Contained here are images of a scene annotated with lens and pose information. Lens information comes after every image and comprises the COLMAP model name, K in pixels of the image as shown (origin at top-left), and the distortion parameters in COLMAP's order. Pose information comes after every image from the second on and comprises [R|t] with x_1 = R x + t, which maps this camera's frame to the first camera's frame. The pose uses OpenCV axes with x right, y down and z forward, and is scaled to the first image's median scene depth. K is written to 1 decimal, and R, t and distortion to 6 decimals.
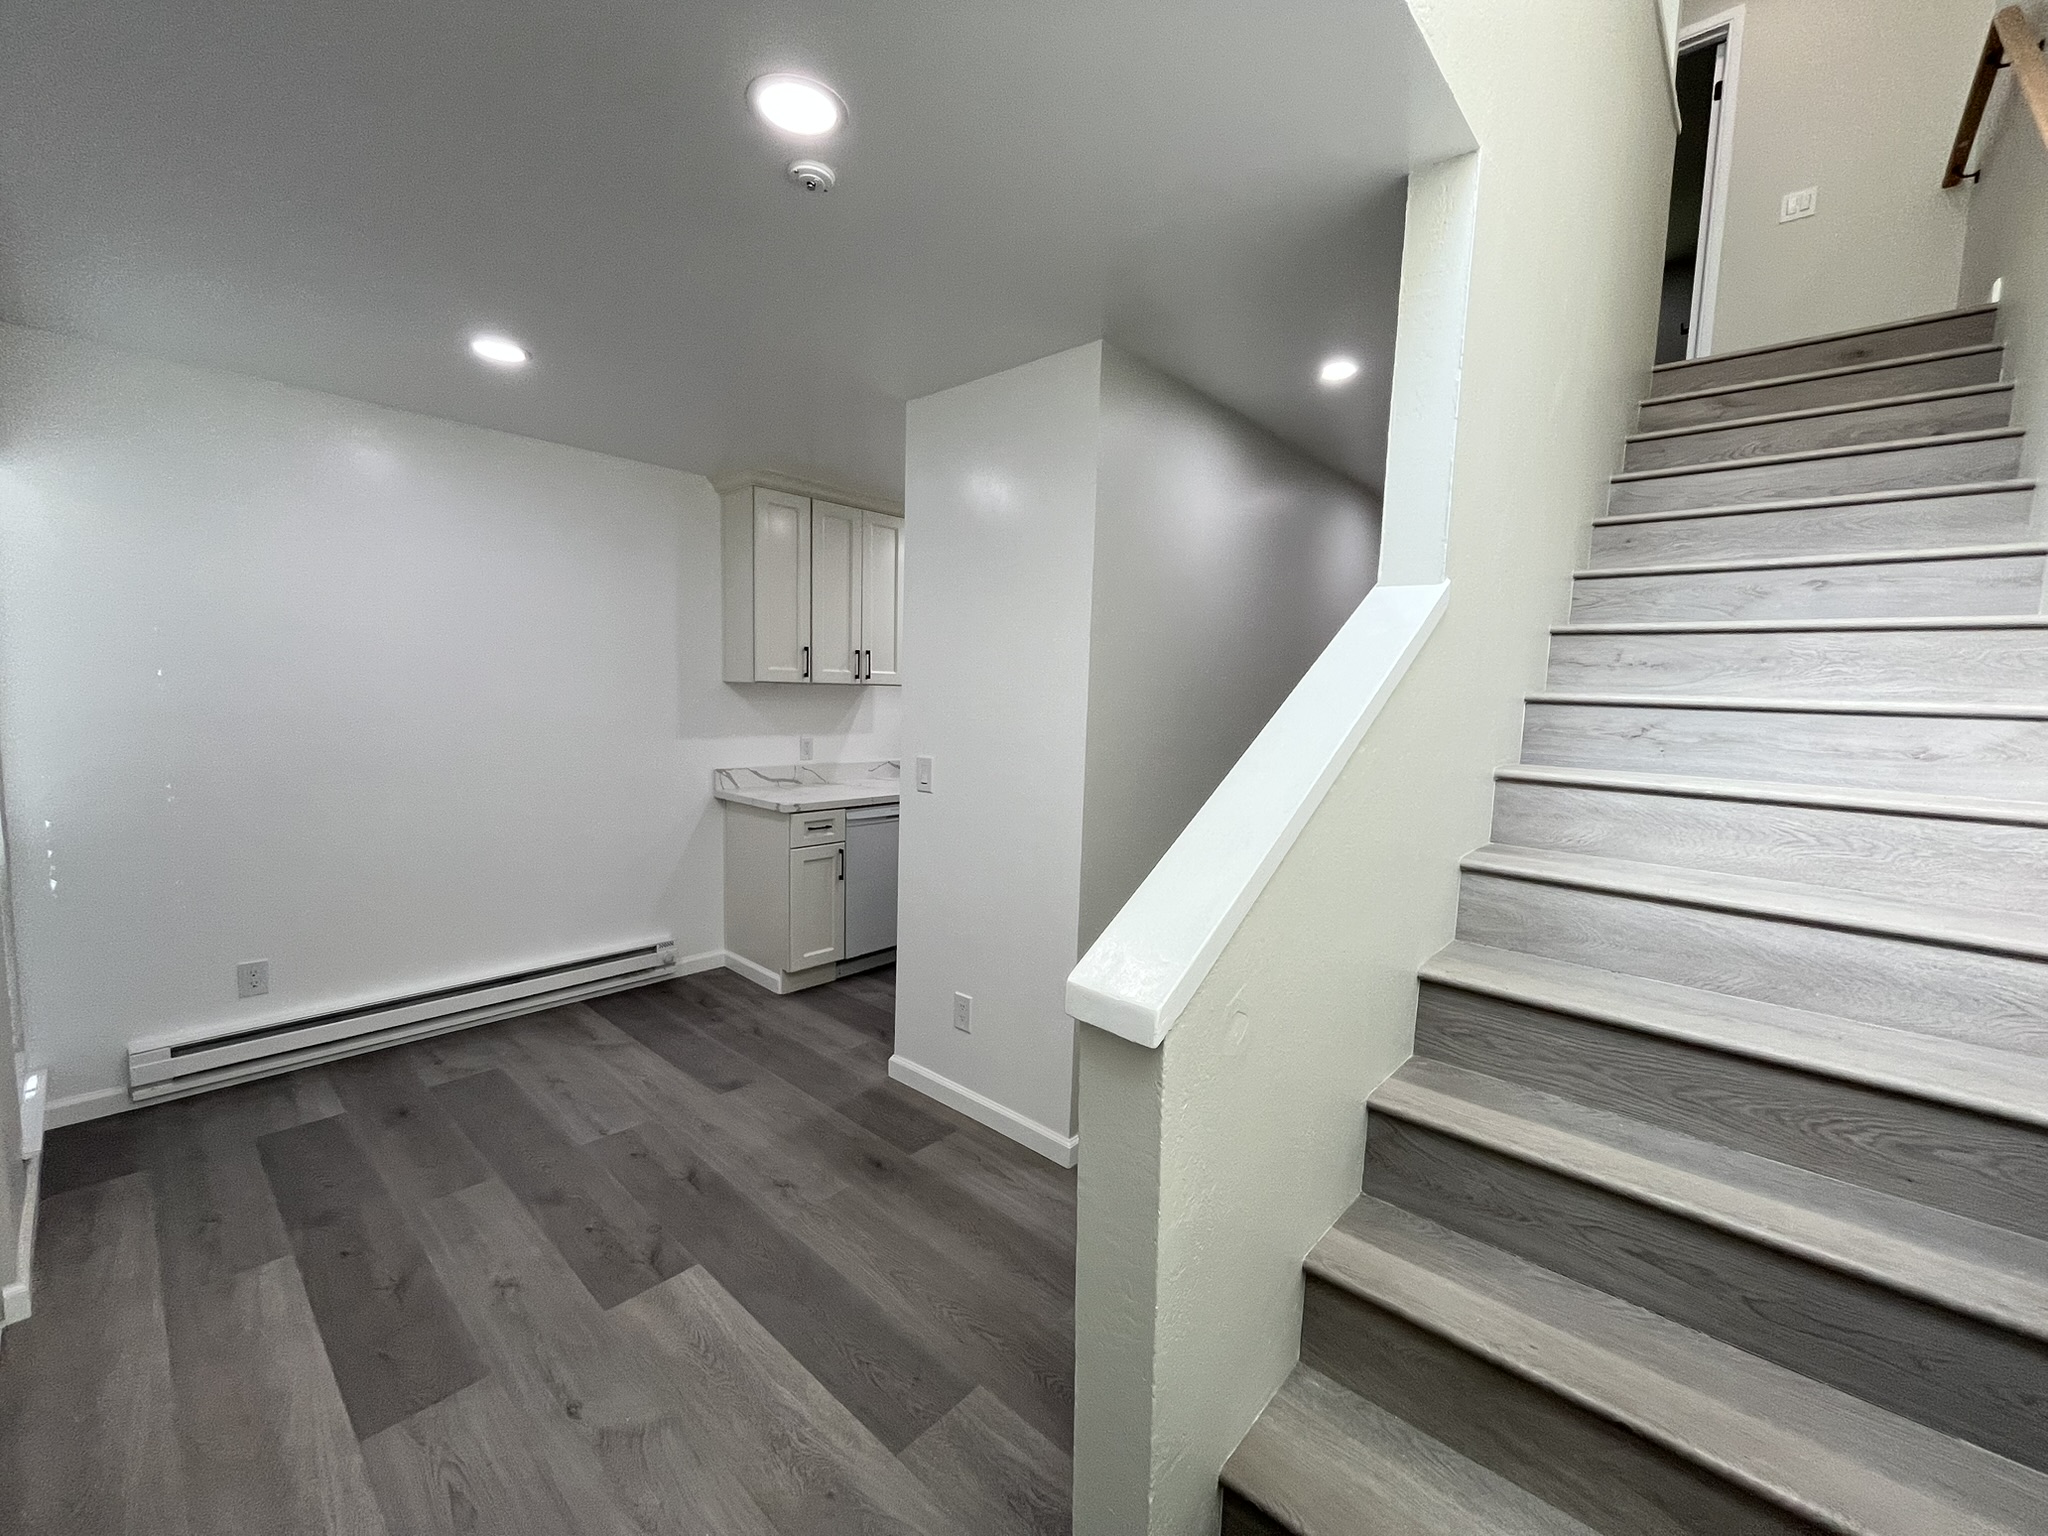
lens RADIAL K [[827.0, 0, 1024.0], [0, 827.0, 768.0], [0, 0, 1]] dist [-0.000058, -0.000036]
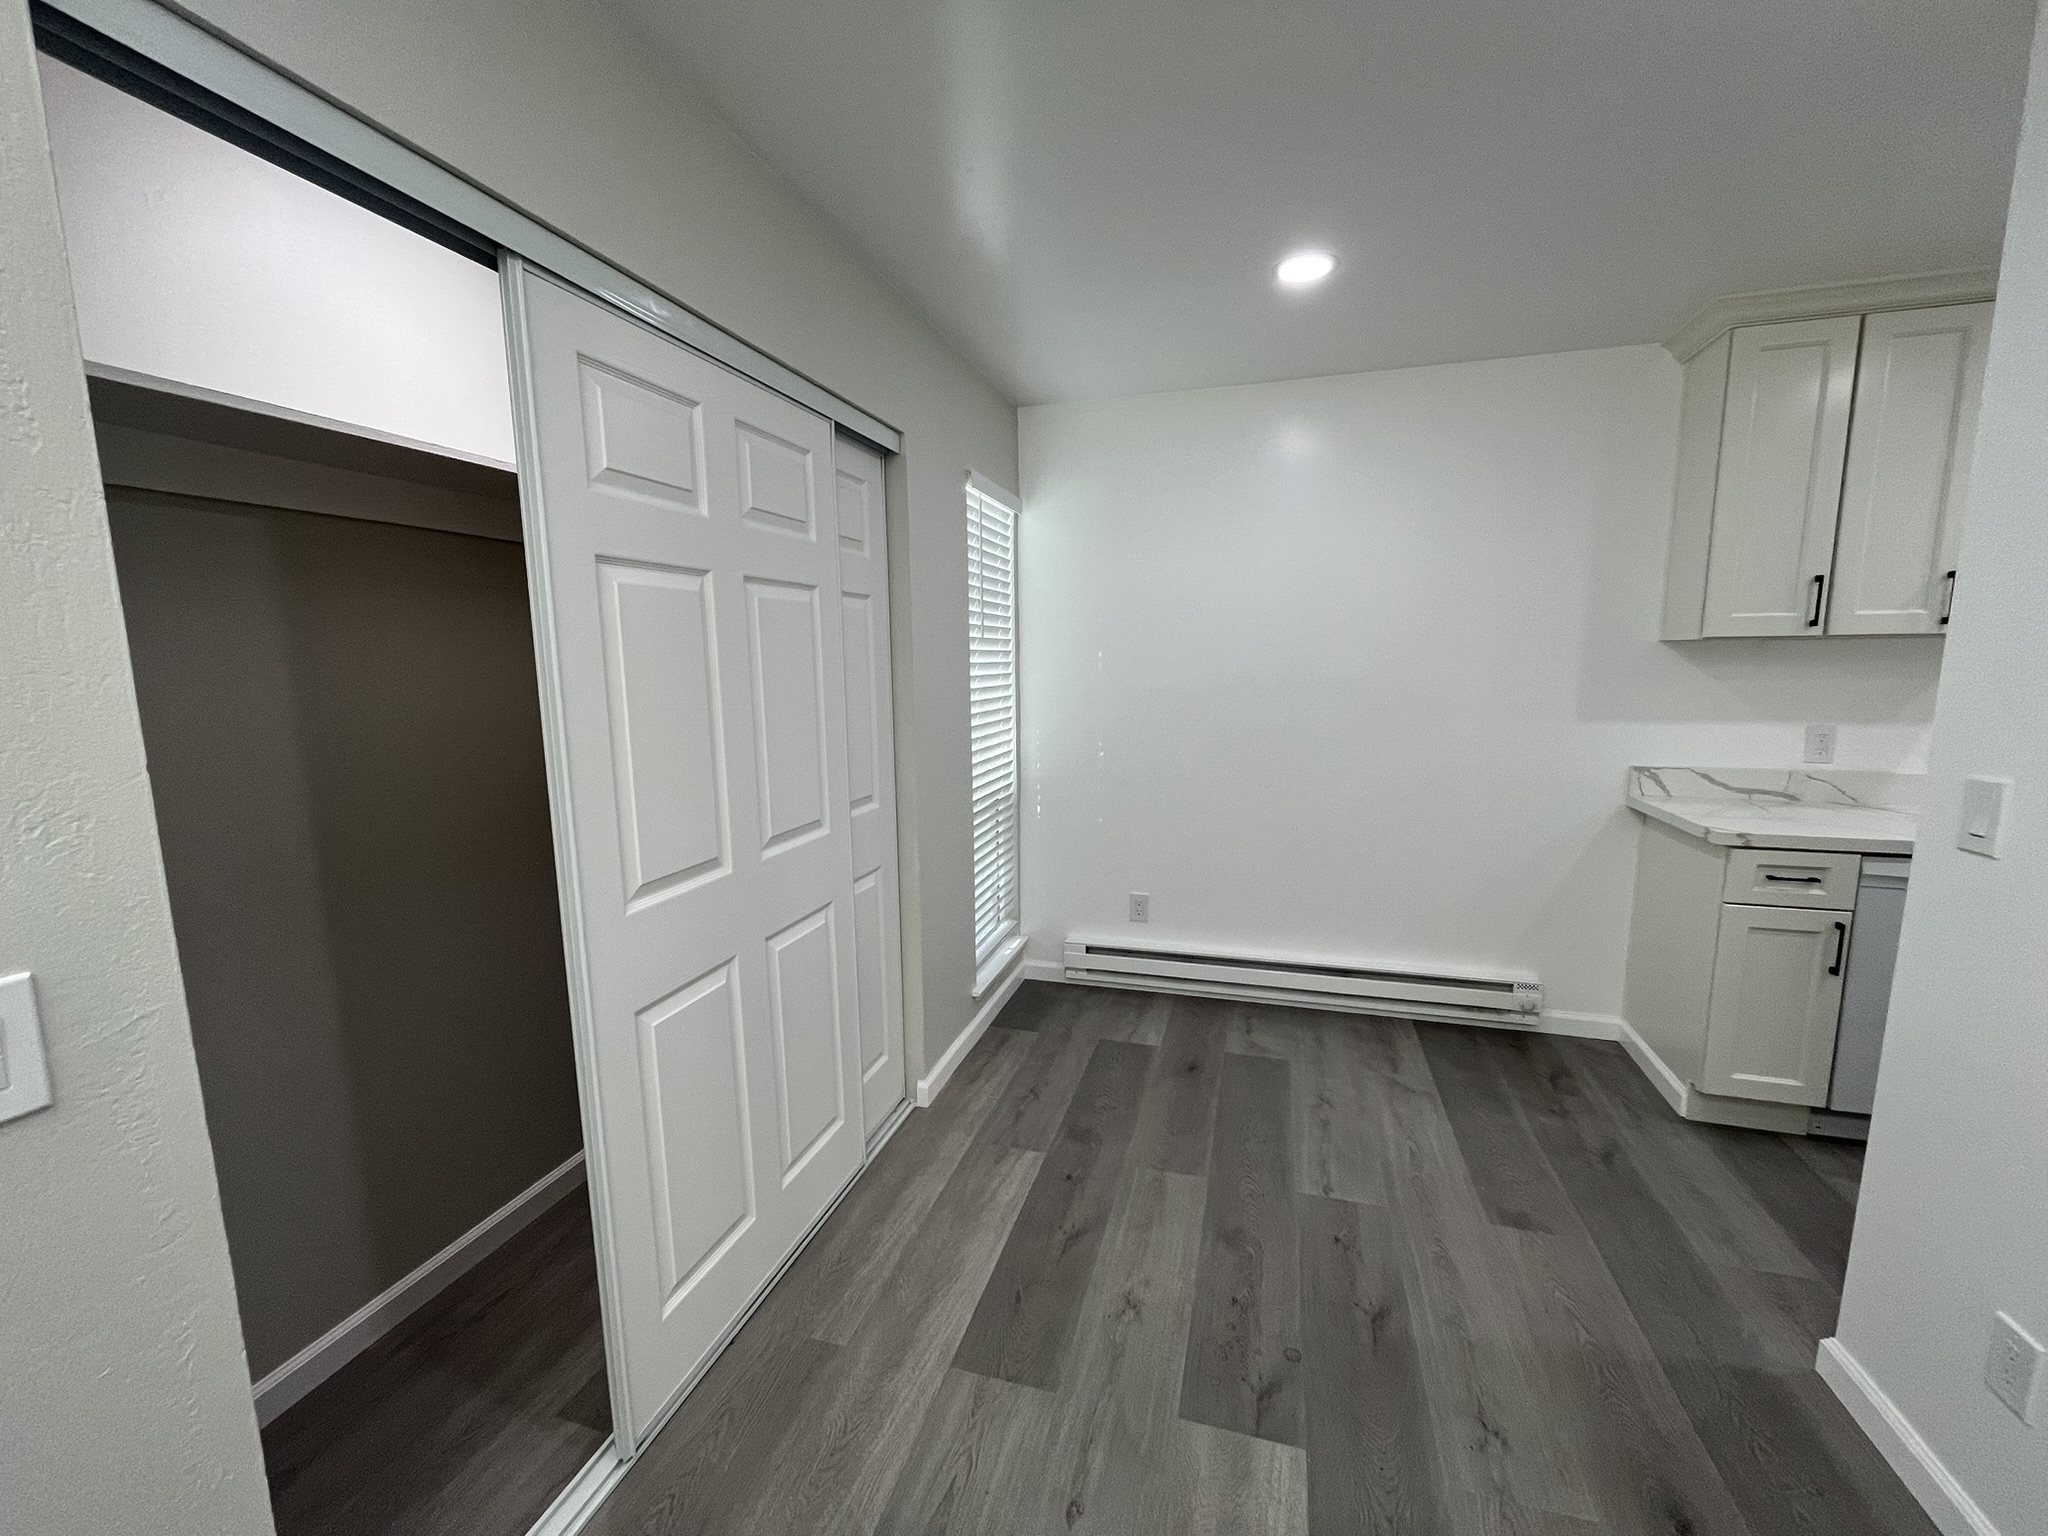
lens RADIAL K [[831.7, 0, 1022.0], [0, 831.7, 776.3], [0, 0, 1]] dist [-0.001490, -0.000507]
pose [[0.420806, 0.094600, -0.902205, 0.059941], [-0.061308, 0.995240, 0.075760, -0.014442], [0.905077, 0.023432, 0.424602, 0.273192]]
